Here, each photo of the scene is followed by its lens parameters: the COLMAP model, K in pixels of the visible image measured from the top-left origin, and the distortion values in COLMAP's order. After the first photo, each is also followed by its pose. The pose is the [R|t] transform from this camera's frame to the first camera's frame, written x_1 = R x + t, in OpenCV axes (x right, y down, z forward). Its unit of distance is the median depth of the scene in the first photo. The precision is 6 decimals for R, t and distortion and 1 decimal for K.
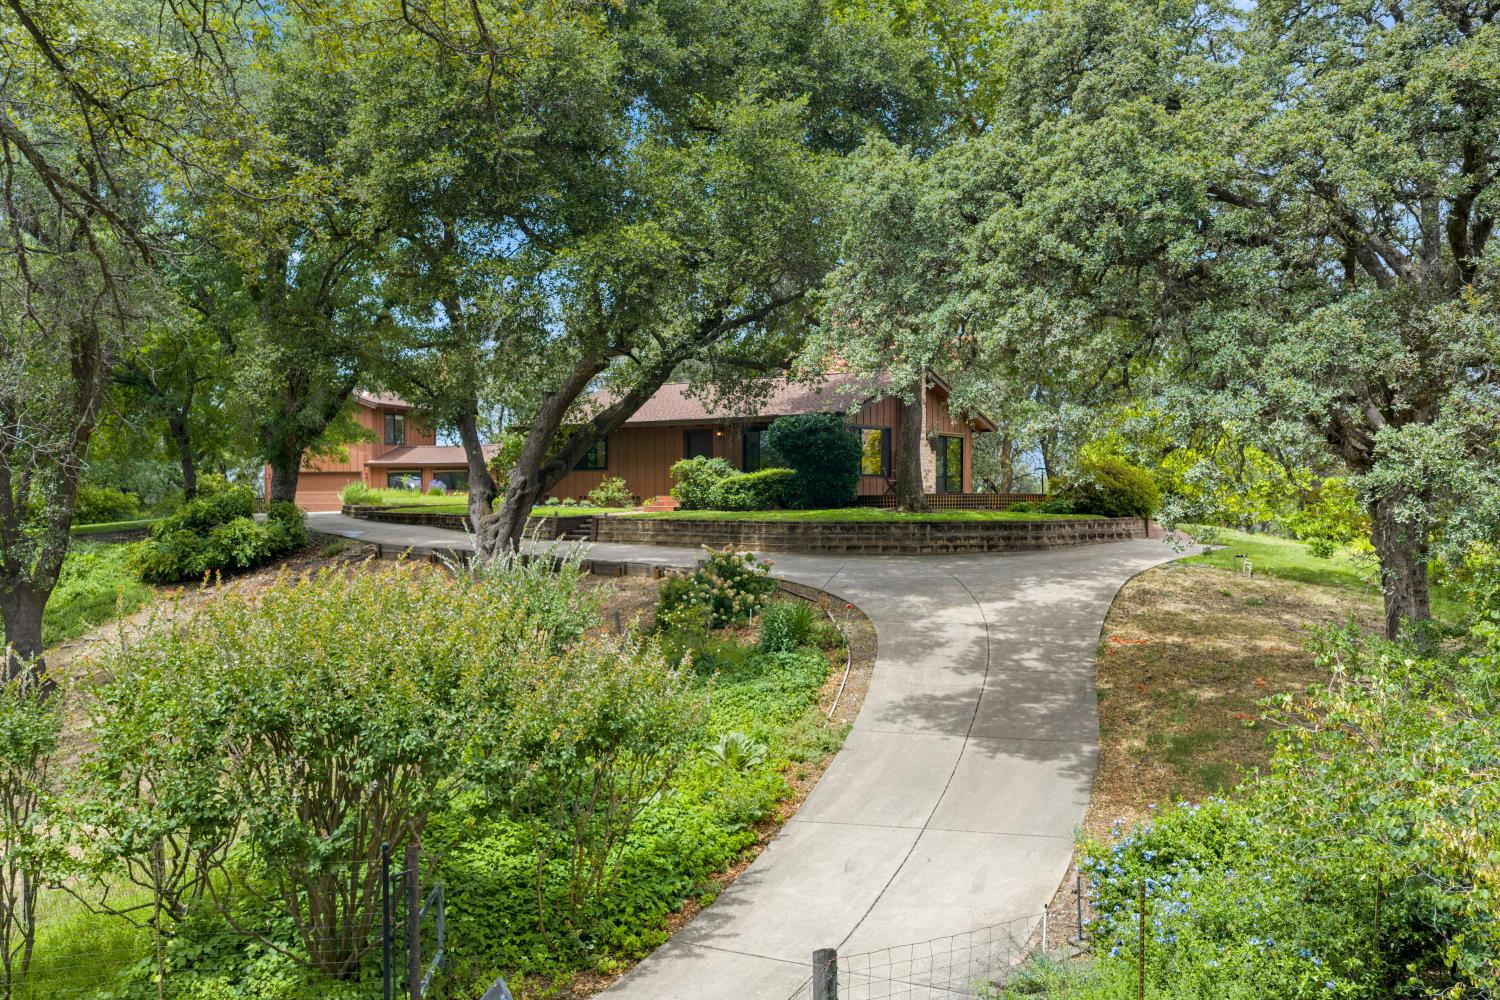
lens RADIAL K [[1255.9, 0, 739.9], [0, 1255.9, 499.0], [0, 0, 1]] dist [0.036558, -0.056342]
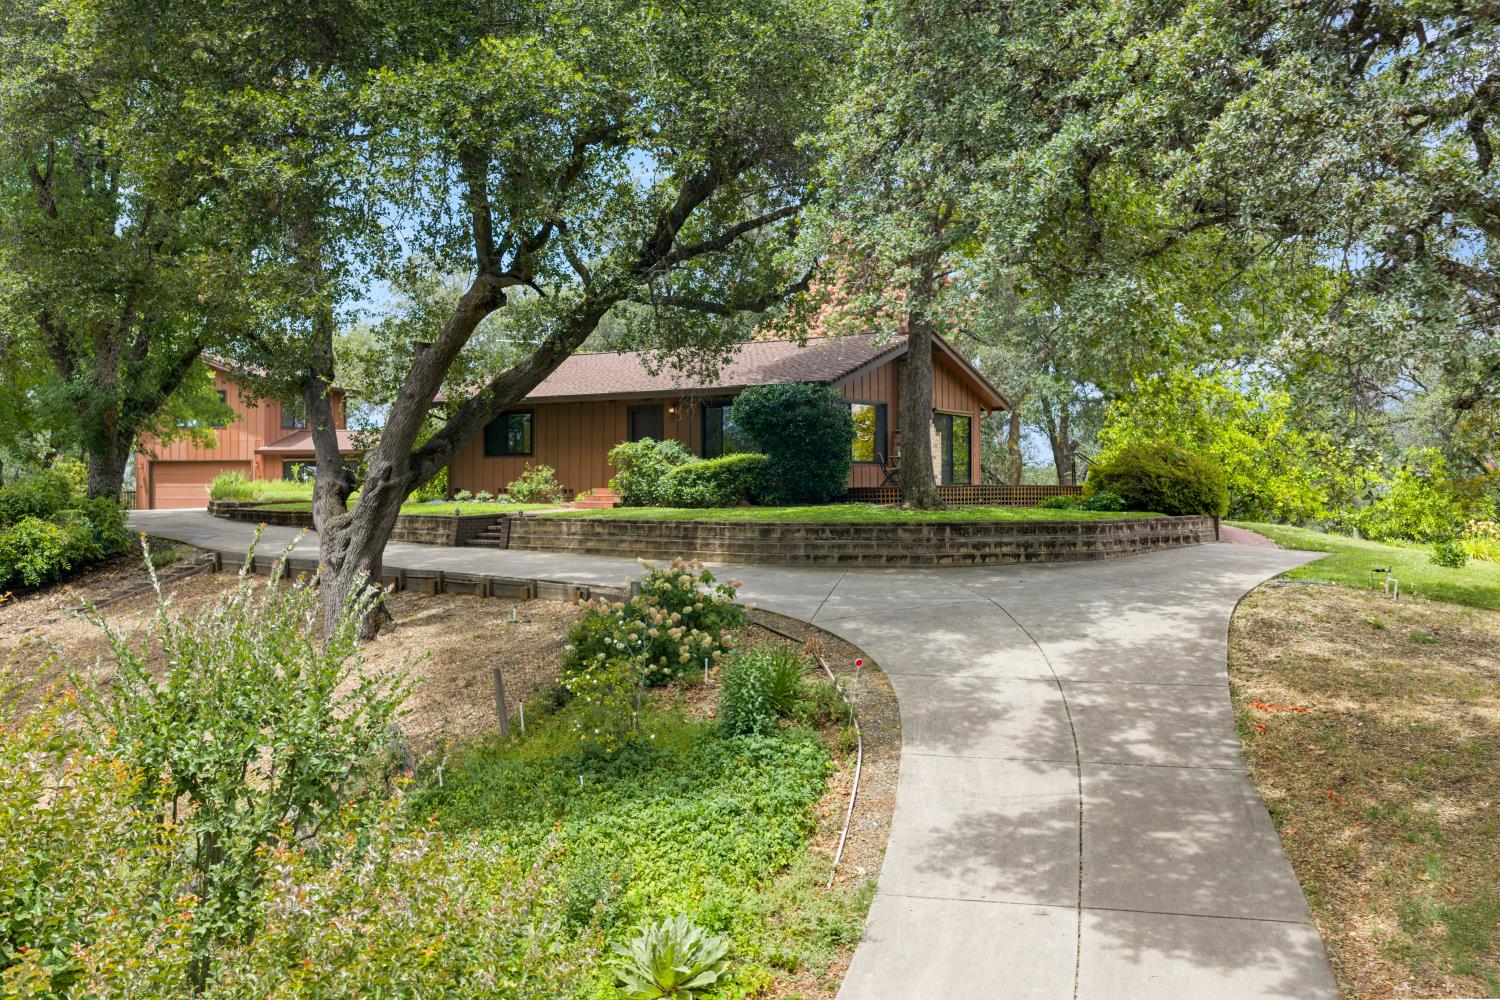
lens RADIAL K [[1255.9, 0, 739.9], [0, 1255.9, 499.0], [0, 0, 1]] dist [0.036558, -0.056342]
pose [[0.999634, -0.001493, 0.027010, 0.006956], [0.001323, 0.999979, 0.006331, -0.001000], [-0.027018, -0.006293, 0.999615, 0.273910]]
